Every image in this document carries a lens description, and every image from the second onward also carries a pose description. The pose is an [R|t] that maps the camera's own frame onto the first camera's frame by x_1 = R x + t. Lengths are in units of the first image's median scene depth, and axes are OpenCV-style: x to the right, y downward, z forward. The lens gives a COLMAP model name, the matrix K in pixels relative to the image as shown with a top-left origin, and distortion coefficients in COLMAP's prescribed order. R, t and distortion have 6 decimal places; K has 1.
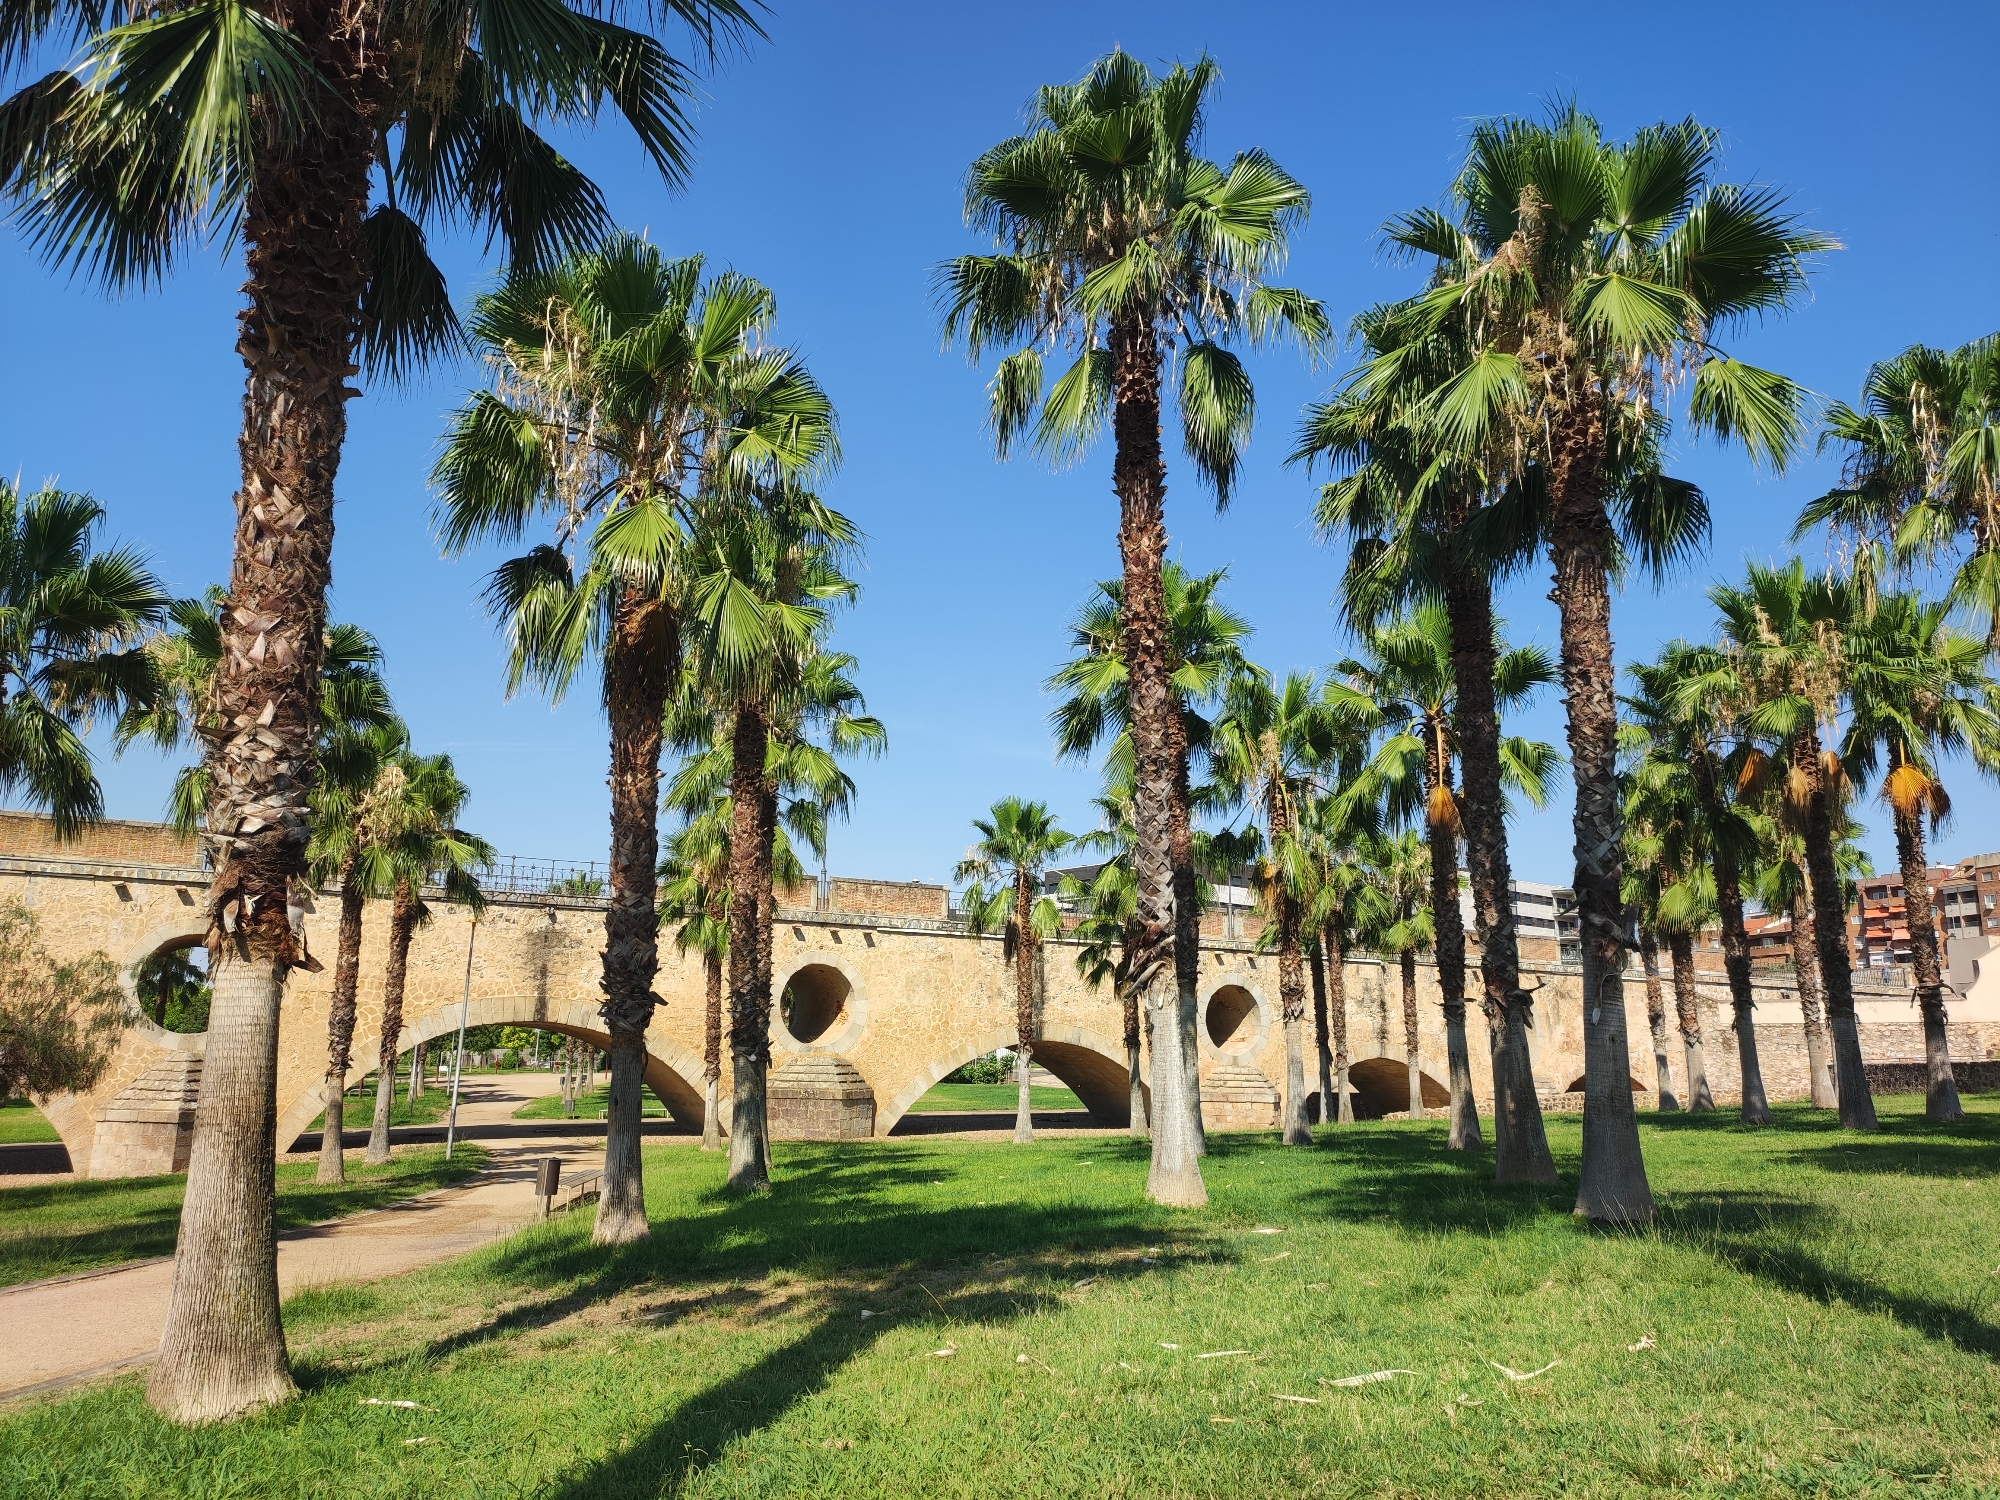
lens RADIAL K [[1453.1, 0, 997.3], [0, 1453.1, 747.0], [0, 0, 1]] dist [-0.005197, 0.000384]
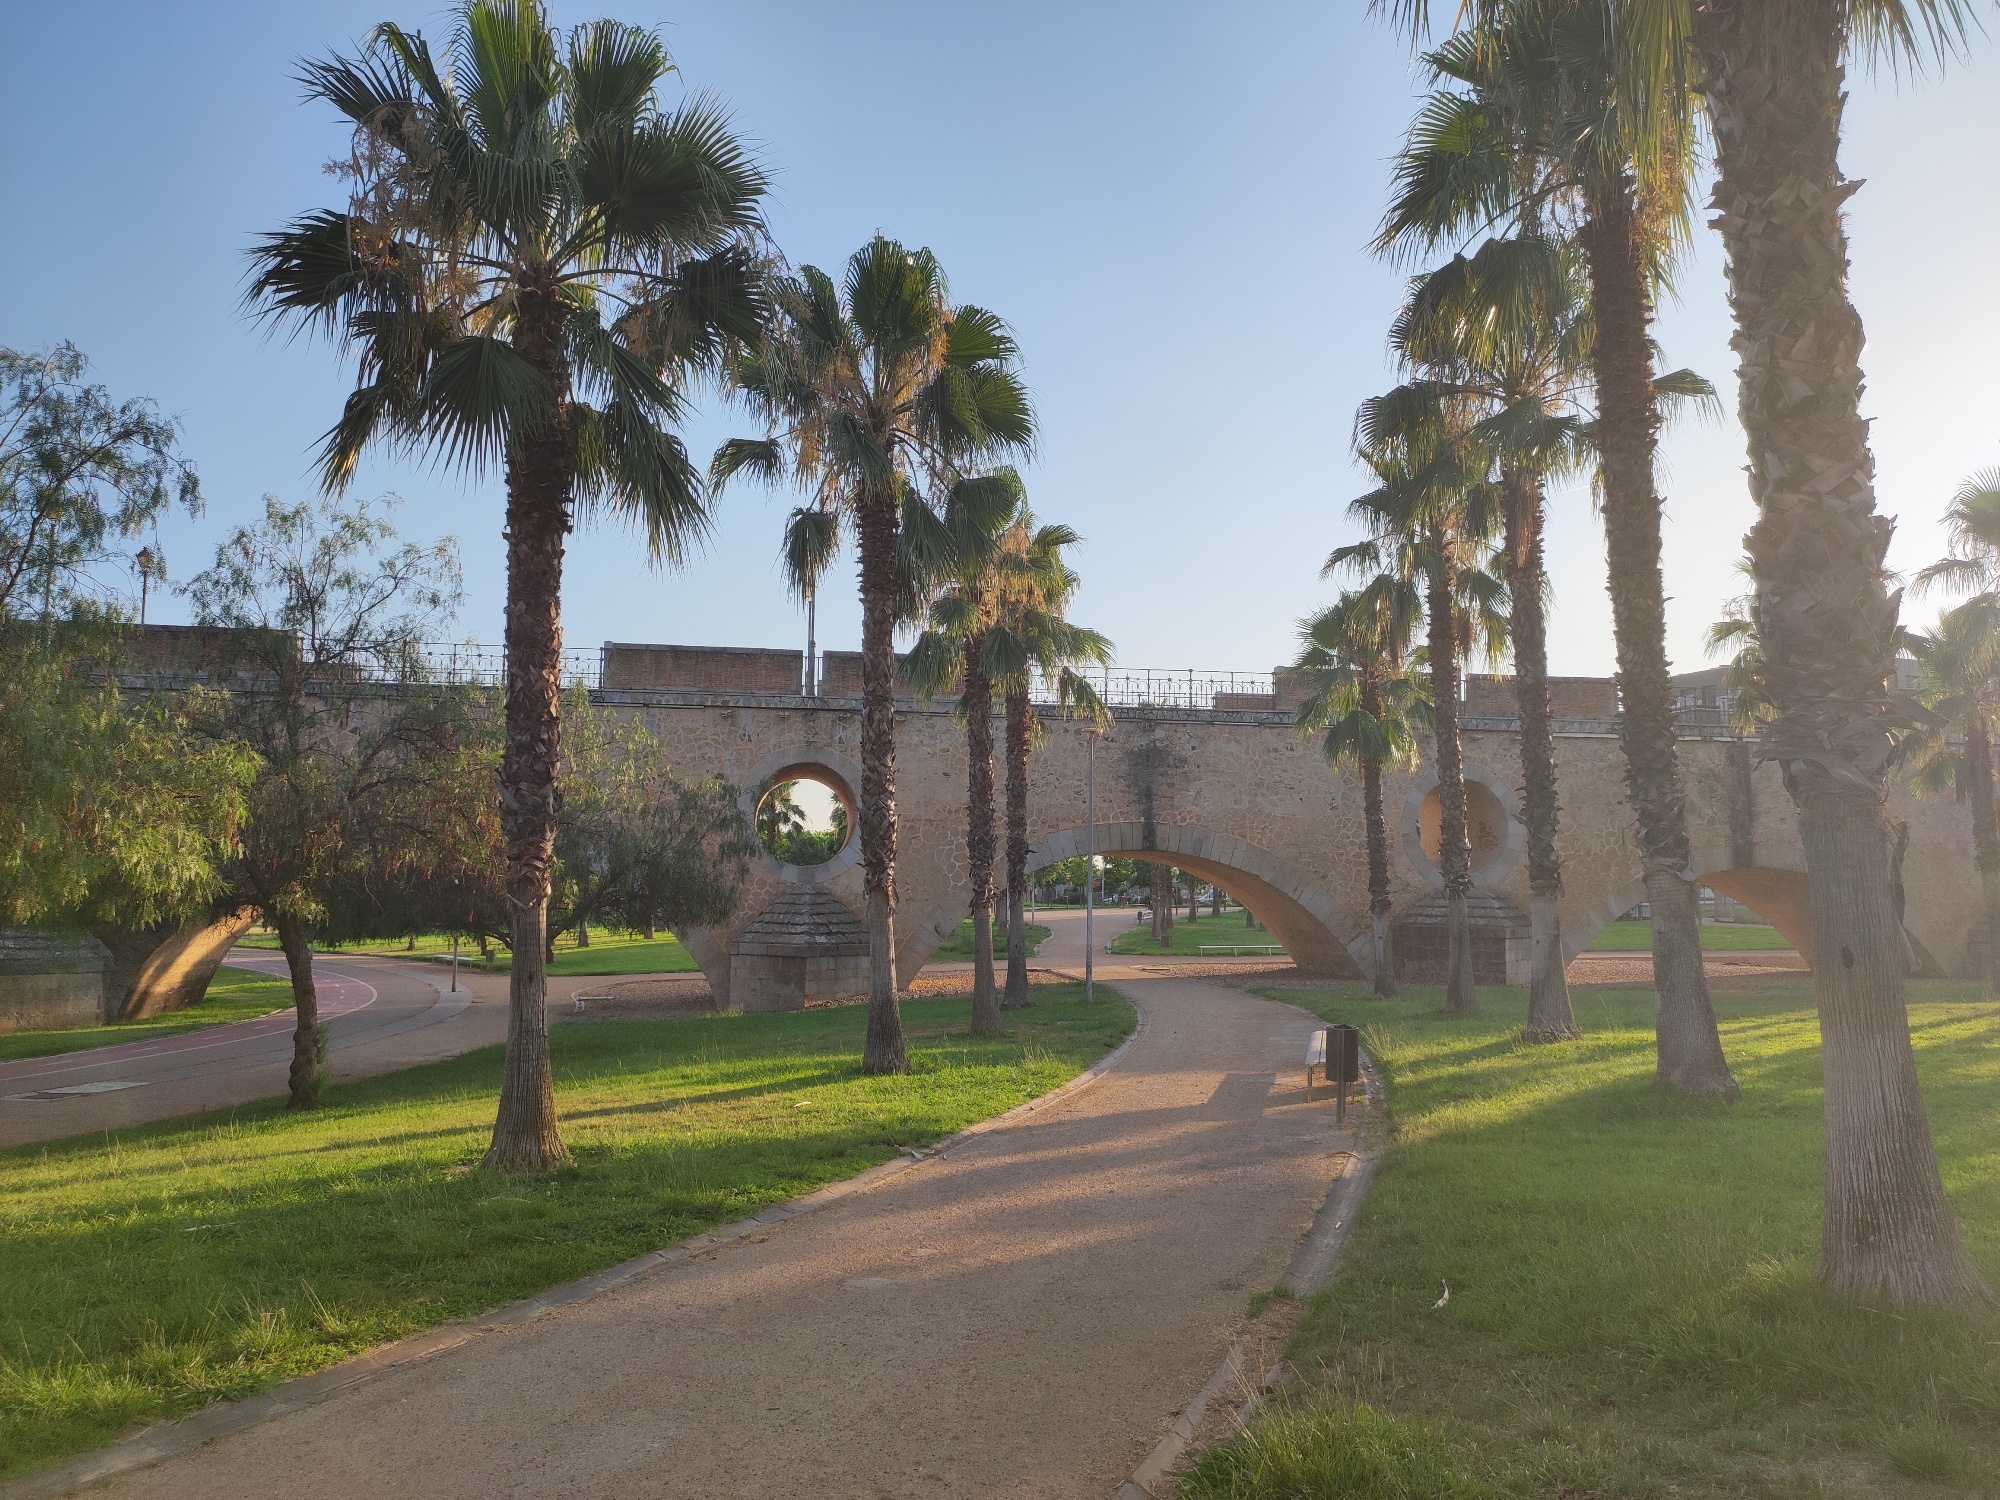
lens RADIAL K [[1453.1, 0, 1001.0], [0, 1453.1, 750.3], [0, 0, 1]] dist [-0.005197, 0.000384]
pose [[0.938010, -0.042087, -0.344043, -0.130074], [0.080250, 0.992000, 0.097444, 0.048565], [0.337190, -0.119013, 0.933884, 0.196554]]
